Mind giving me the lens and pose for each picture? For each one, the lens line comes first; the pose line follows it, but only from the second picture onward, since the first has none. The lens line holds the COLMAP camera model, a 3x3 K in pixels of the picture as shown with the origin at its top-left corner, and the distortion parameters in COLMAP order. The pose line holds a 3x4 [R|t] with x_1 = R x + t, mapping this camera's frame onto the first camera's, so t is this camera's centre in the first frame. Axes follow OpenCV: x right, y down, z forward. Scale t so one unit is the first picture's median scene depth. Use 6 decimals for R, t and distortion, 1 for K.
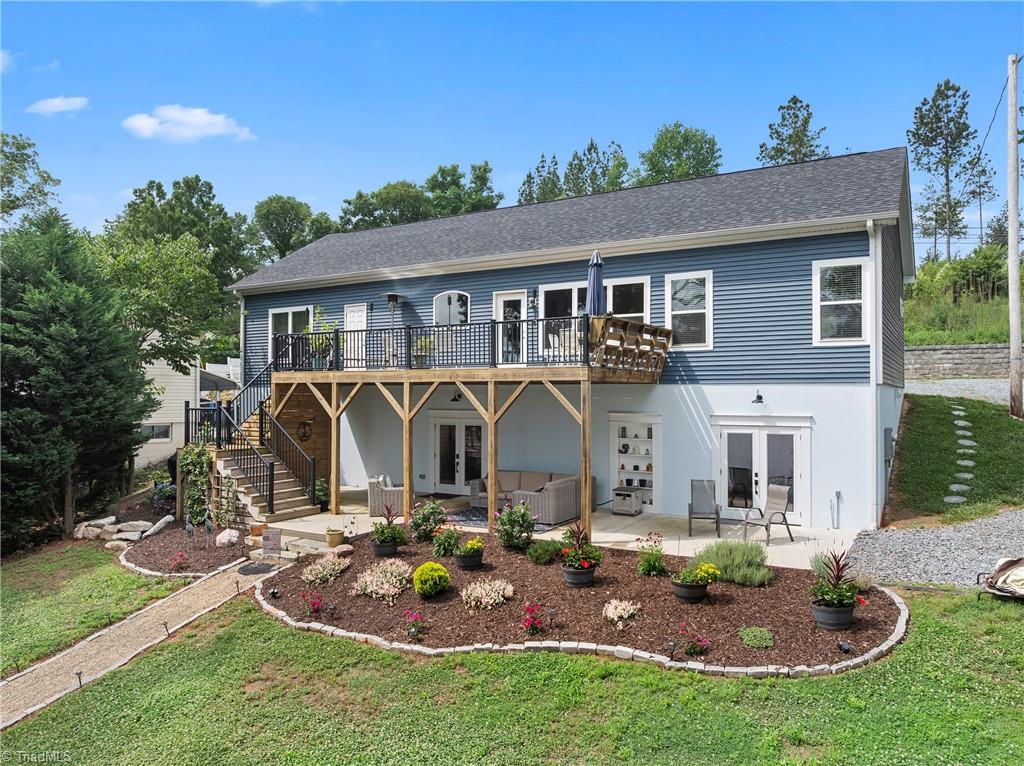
lens RADIAL K [[707.3, 0, 512.0], [0, 707.3, 383.0], [0, 0, 1]] dist [-0.040226, 0.000217]
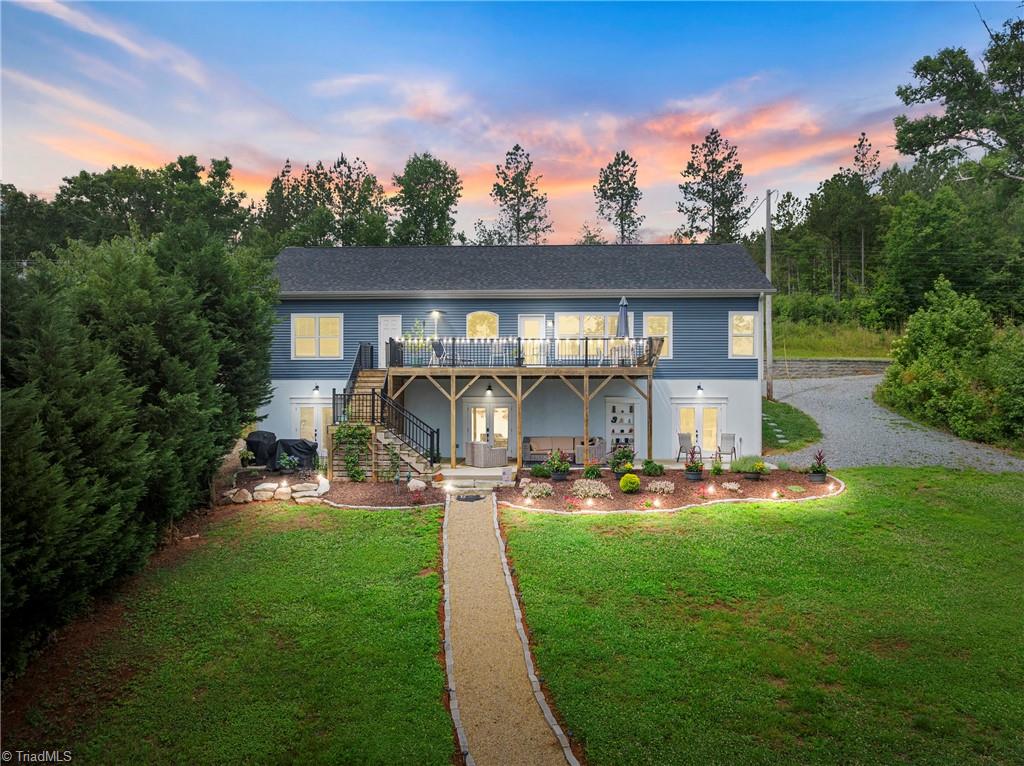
lens RADIAL K [[707.3, 0, 512.0], [0, 707.3, 383.0], [0, 0, 1]] dist [-0.040226, 0.000217]
pose [[0.880852, 0.008410, 0.473316, -0.793121], [-0.006911, 0.999964, -0.004907, 0.020344], [-0.473341, 0.001051, 0.880879, -0.286689]]
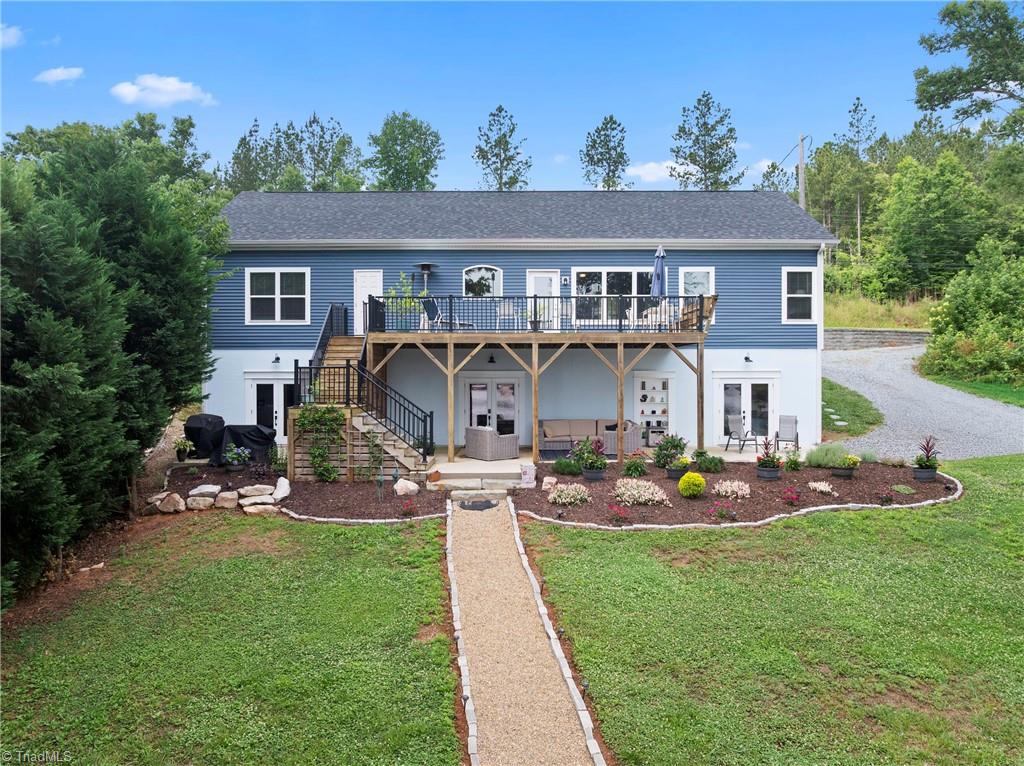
lens RADIAL K [[702.4, 0, 513.1], [0, 702.4, 365.1], [0, 0, 1]] dist [-0.050330, 0.020360]
pose [[0.862267, 0.002527, 0.506447, -0.702140], [-0.006196, 0.999965, 0.005560, 0.026485], [-0.506415, -0.007933, 0.862253, 0.009374]]
